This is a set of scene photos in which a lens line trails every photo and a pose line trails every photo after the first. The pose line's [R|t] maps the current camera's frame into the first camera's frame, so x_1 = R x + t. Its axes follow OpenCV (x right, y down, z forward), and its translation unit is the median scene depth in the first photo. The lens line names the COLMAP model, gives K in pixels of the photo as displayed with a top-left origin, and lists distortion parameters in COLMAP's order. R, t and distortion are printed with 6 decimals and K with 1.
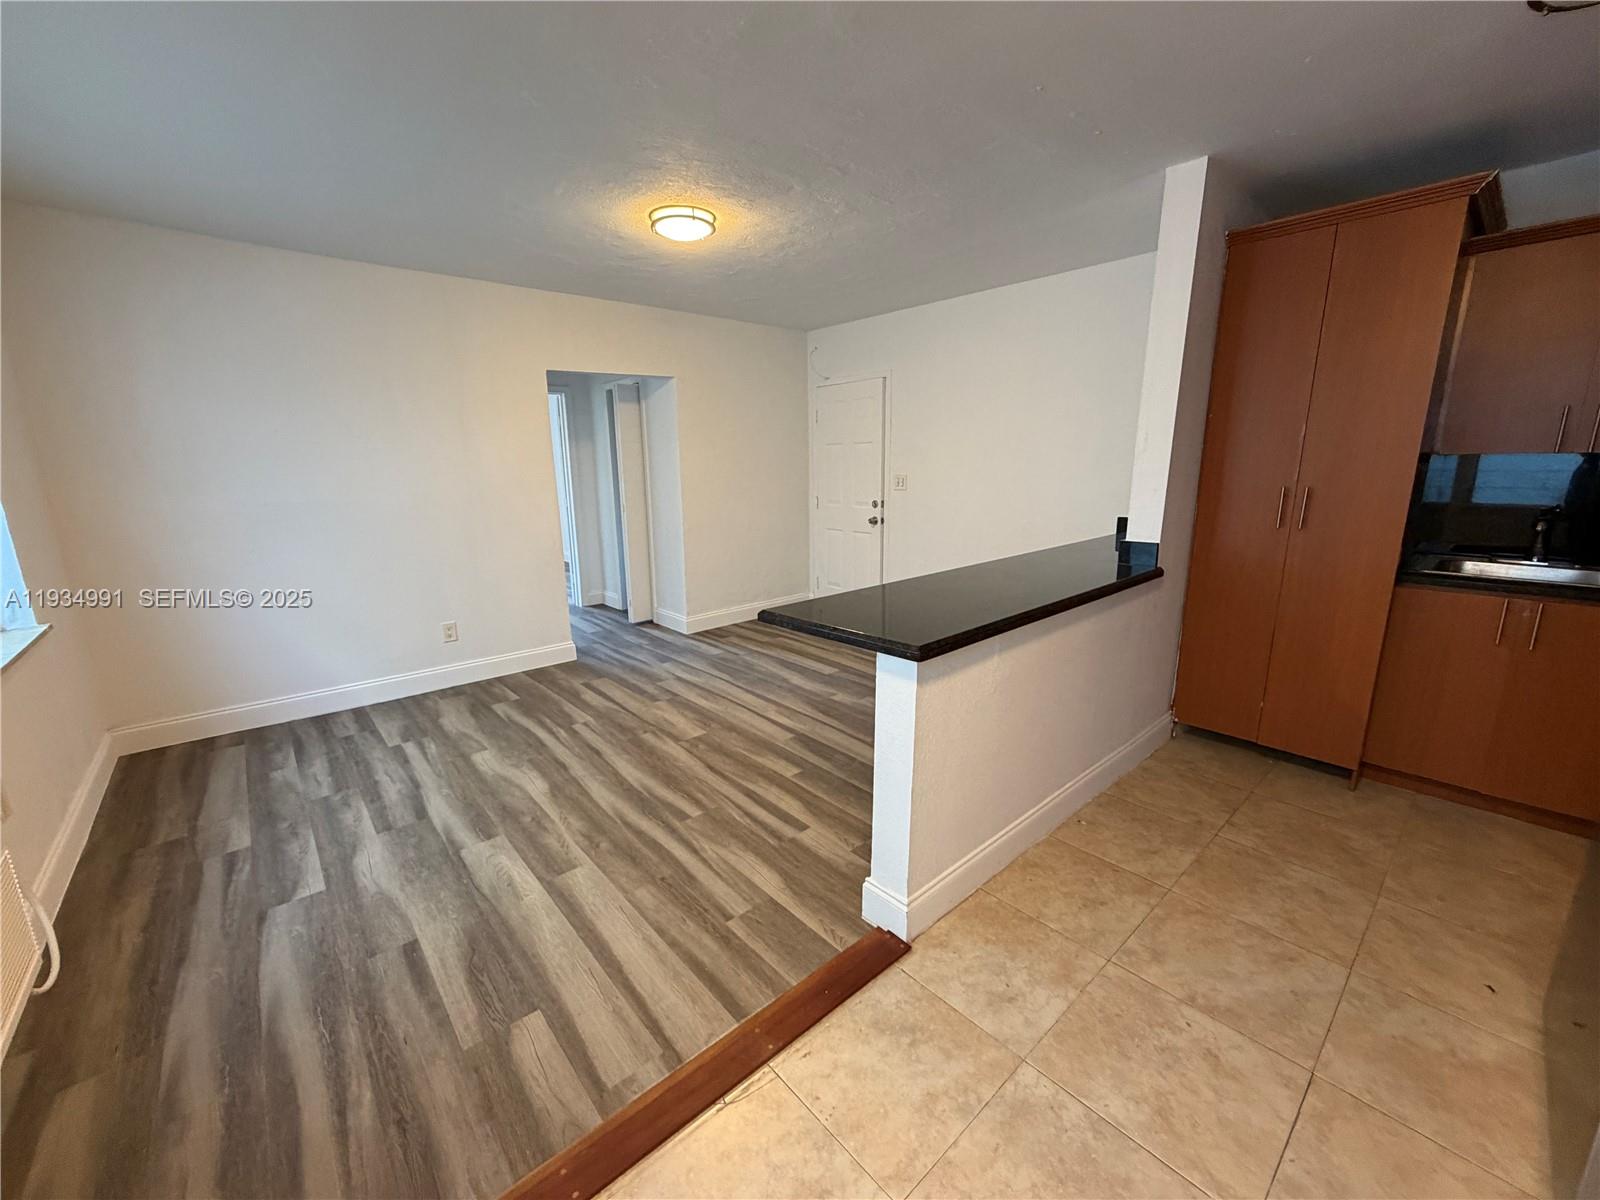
lens RADIAL K [[638.3, 0, 797.7], [0, 638.3, 600.6], [0, 0, 1]] dist [-0.000210, 0.000110]
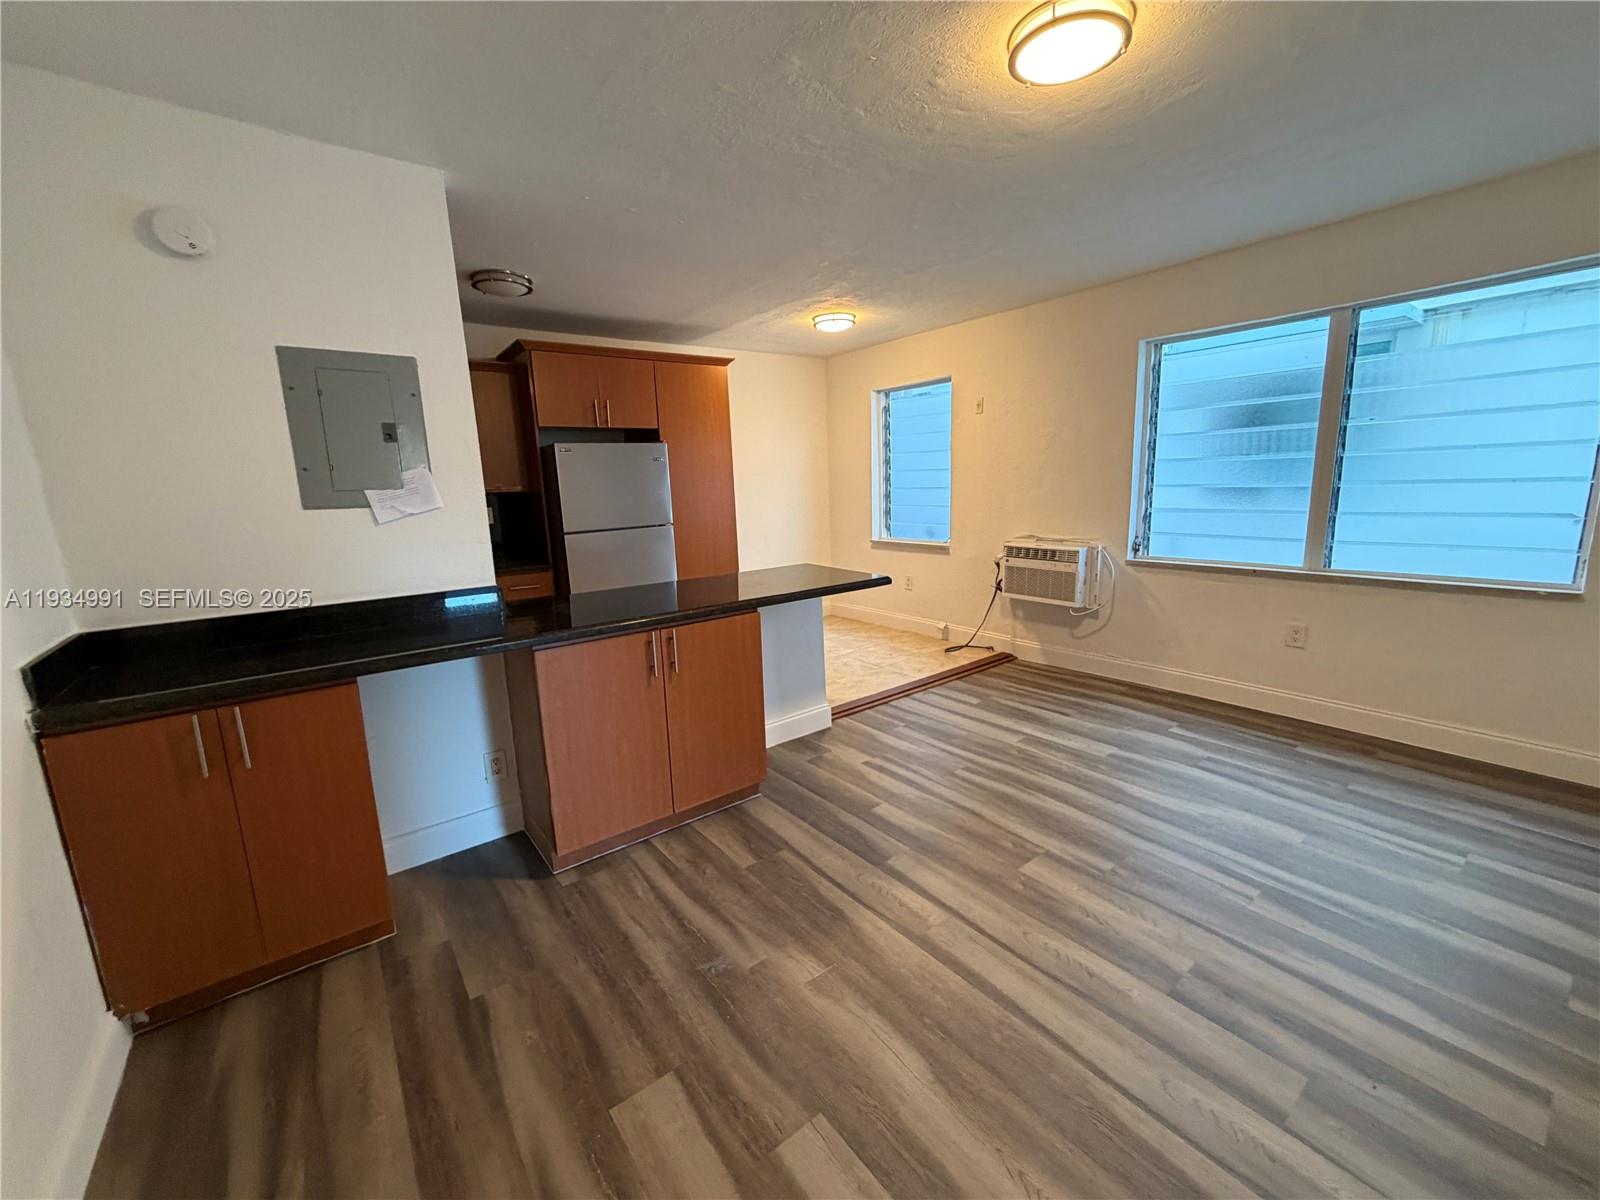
lens RADIAL K [[630.5, 0, 797.8], [0, 630.5, 609.0], [0, 0, 1]] dist [-0.002978, -0.000216]
pose [[-0.996513, 0.036581, 0.074994, 0.041723], [0.063931, 0.912300, 0.404501, -0.457896], [-0.053620, 0.407885, -0.911458, 2.094245]]
